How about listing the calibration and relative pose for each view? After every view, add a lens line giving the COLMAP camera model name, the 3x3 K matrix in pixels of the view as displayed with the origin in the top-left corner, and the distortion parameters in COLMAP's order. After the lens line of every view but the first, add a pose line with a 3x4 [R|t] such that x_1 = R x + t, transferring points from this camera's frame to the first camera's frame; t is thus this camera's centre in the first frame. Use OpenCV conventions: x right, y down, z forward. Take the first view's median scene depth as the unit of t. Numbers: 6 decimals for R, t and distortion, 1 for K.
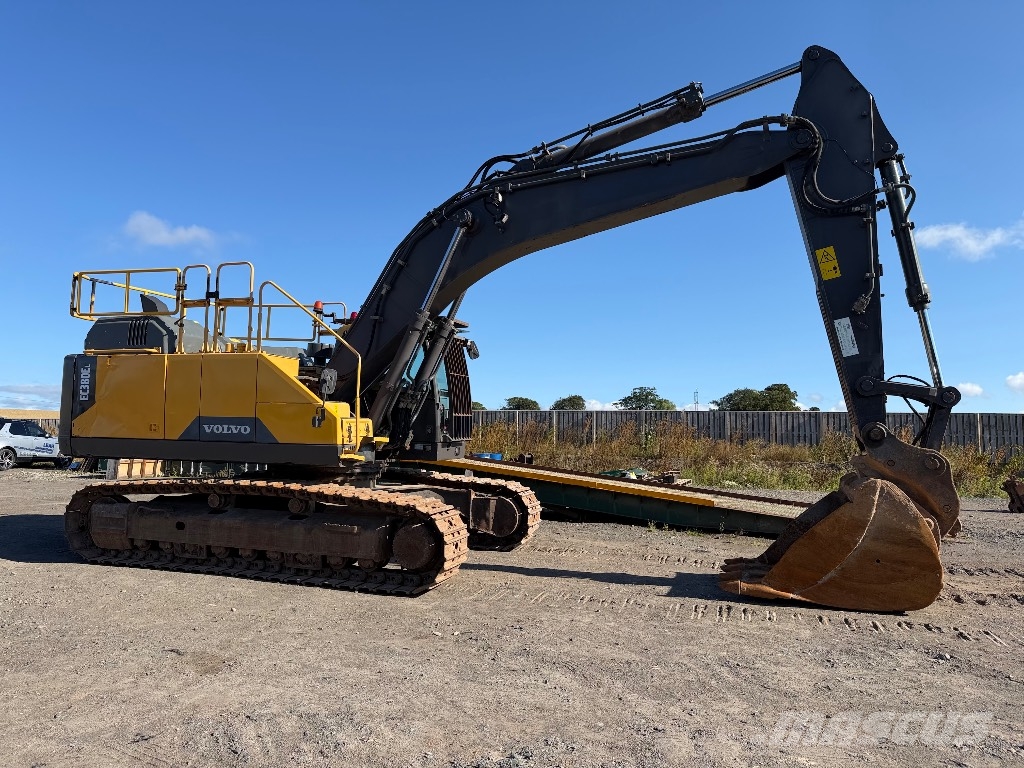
lens RADIAL K [[715.3, 0, 513.1], [0, 715.3, 382.1], [0, 0, 1]] dist [0.079782, -0.109042]
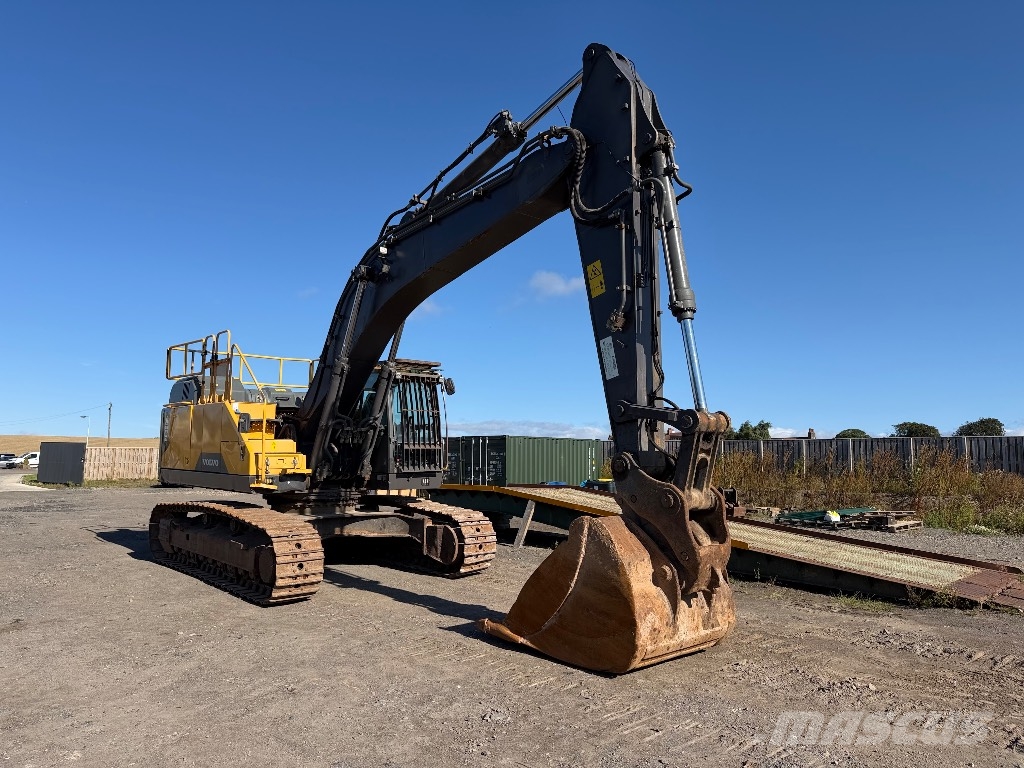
lens RADIAL K [[715.3, 0, 516.0], [0, 715.3, 382.7], [0, 0, 1]] dist [0.079782, -0.109042]
pose [[0.872190, -0.055955, -0.485957, 0.688621], [0.035846, 0.998076, -0.050588, 0.008469], [0.487853, 0.026703, 0.872517, 0.144063]]
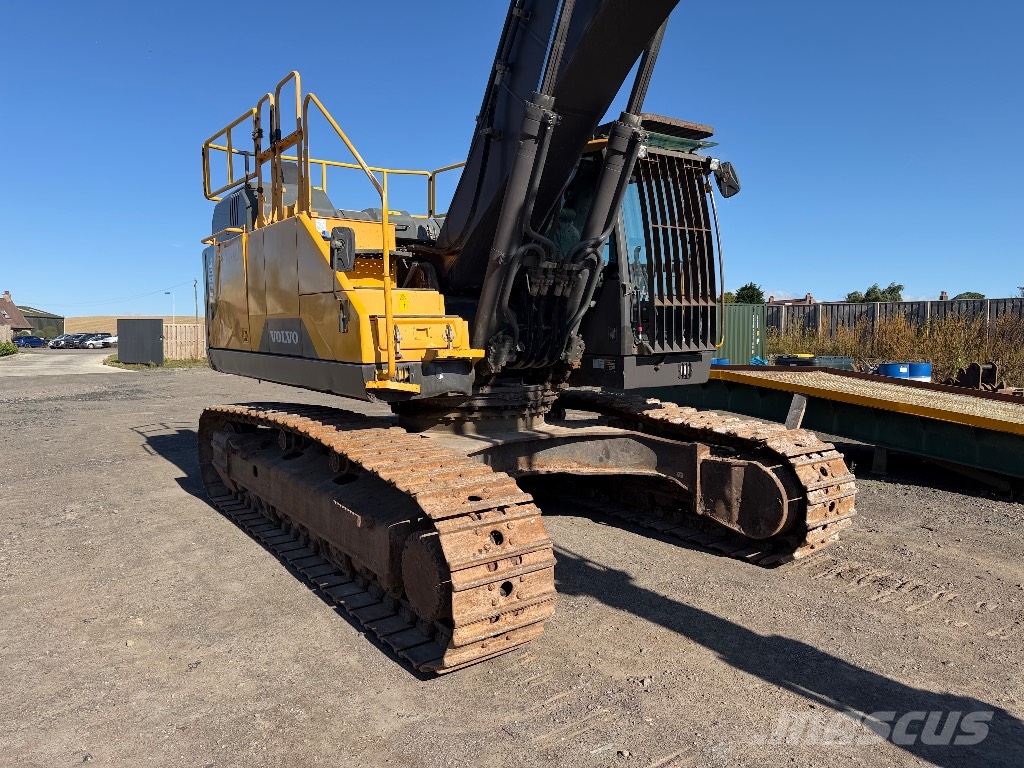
lens RADIAL K [[715.3, 0, 500.6], [0, 715.3, 384.6], [0, 0, 1]] dist [0.079782, -0.109042]
pose [[0.804281, 0.025751, -0.593691, 0.163070], [0.057423, 0.991017, 0.120777, 0.038561], [0.591468, -0.131230, 0.795578, 0.569555]]
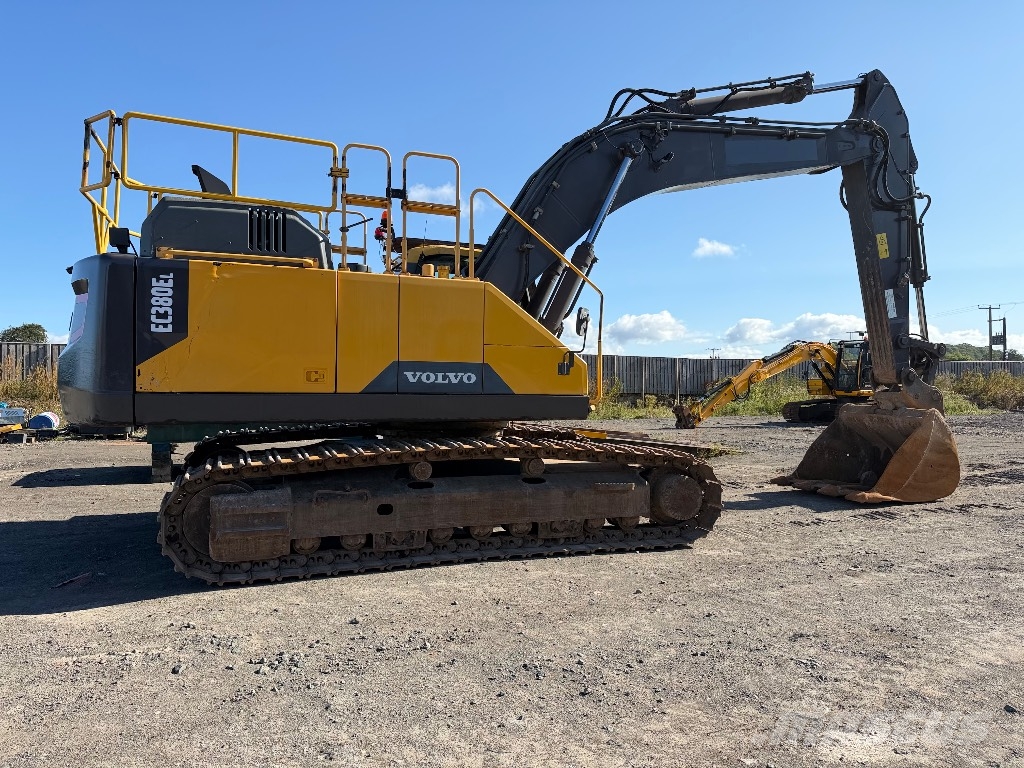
lens RADIAL K [[715.3, 0, 514.2], [0, 715.3, 381.1], [0, 0, 1]] dist [0.079782, -0.109042]
pose [[0.762594, -0.015495, 0.646692, -0.812800], [-0.041549, 0.996476, 0.072871, 0.010122], [-0.645542, -0.082440, 0.759262, 0.367740]]
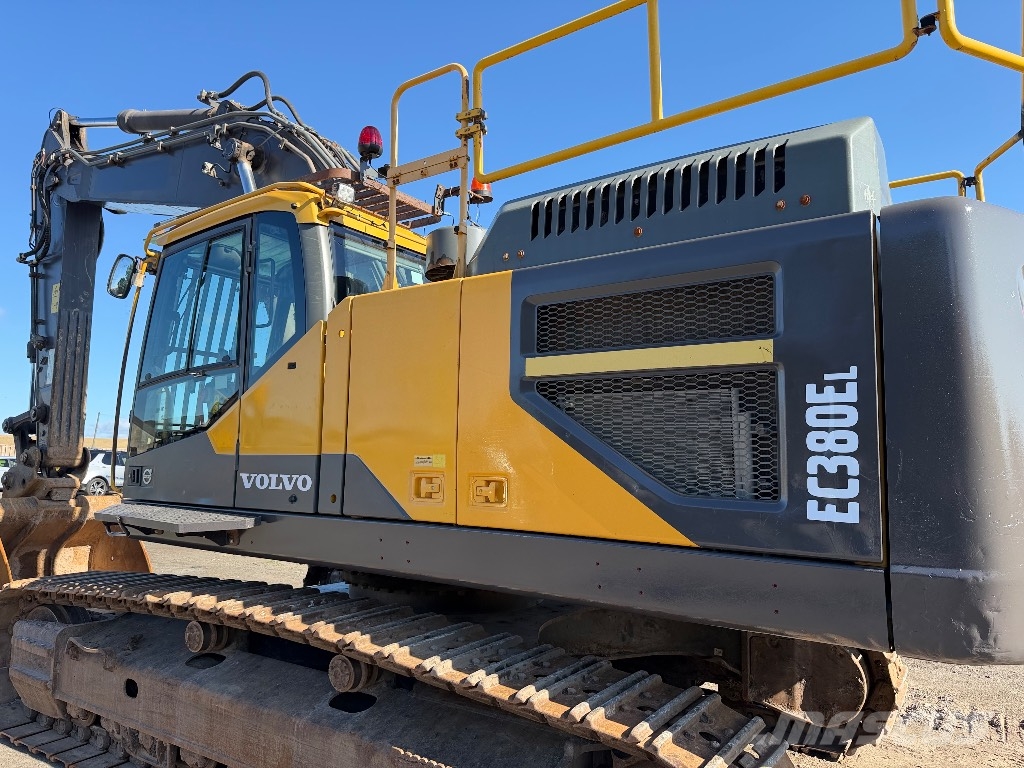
lens RADIAL K [[715.3, 0, 531.4], [0, 715.3, 380.5], [0, 0, 1]] dist [0.079782, -0.109042]
pose [[0.973339, -0.031555, -0.227190, -0.097933], [0.022163, 0.998796, -0.043774, 0.027471], [0.228297, 0.037572, 0.972866, 0.590858]]
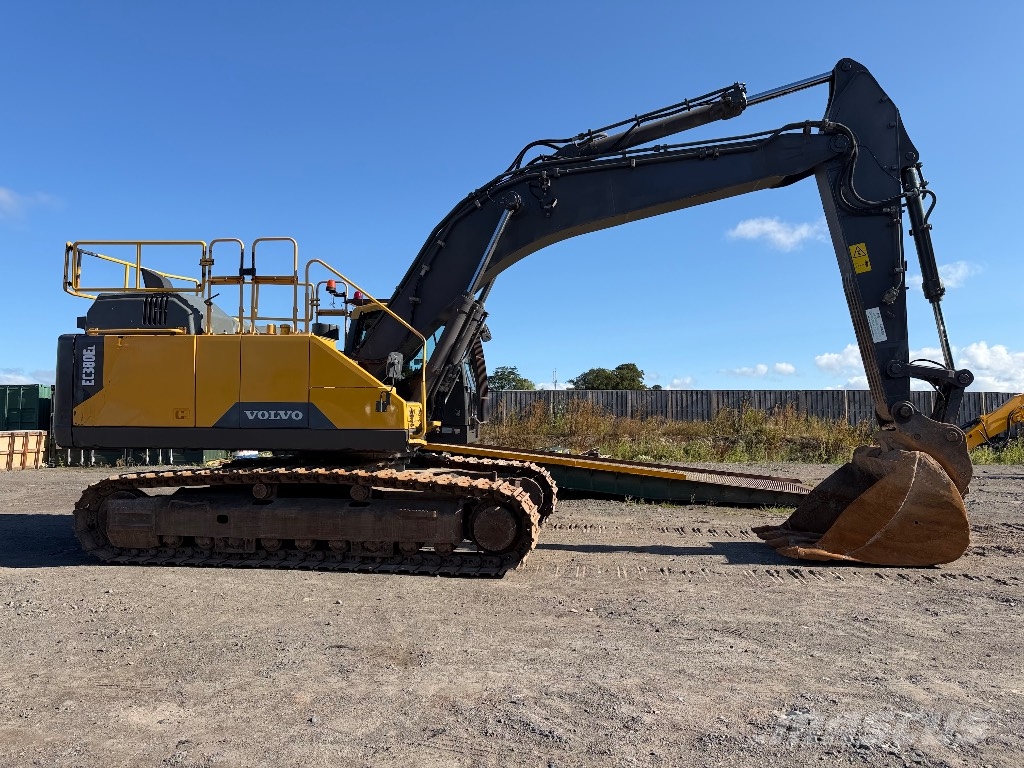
lens RADIAL K [[715.3, 0, 513.7], [0, 715.3, 382.3], [0, 0, 1]] dist [0.079782, -0.109042]
pose [[0.979306, -0.005554, 0.202309, -0.274538], [-0.000319, 0.999580, 0.028985, -0.005271], [-0.202385, -0.028449, 0.978893, 0.013649]]
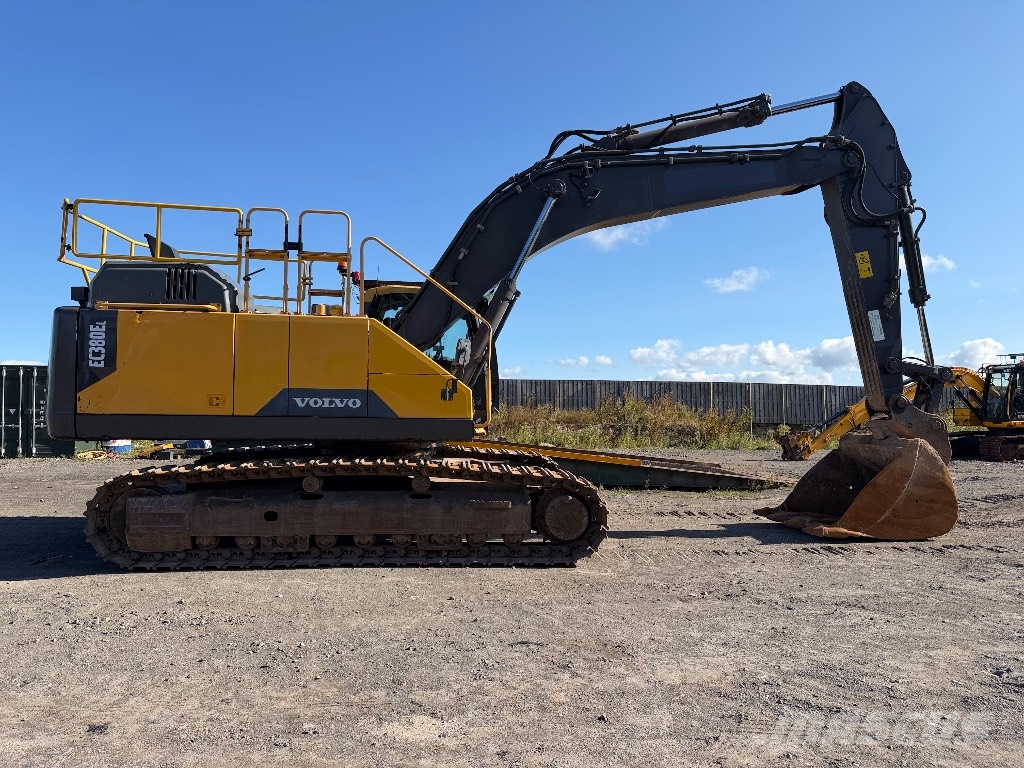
lens RADIAL K [[715.3, 0, 513.5], [0, 715.3, 382.4], [0, 0, 1]] dist [0.079782, -0.109042]
pose [[0.905536, 0.003578, 0.424253, -0.552478], [-0.023962, 0.998800, 0.042722, -0.002255], [-0.423591, -0.048852, 0.904535, 0.114103]]
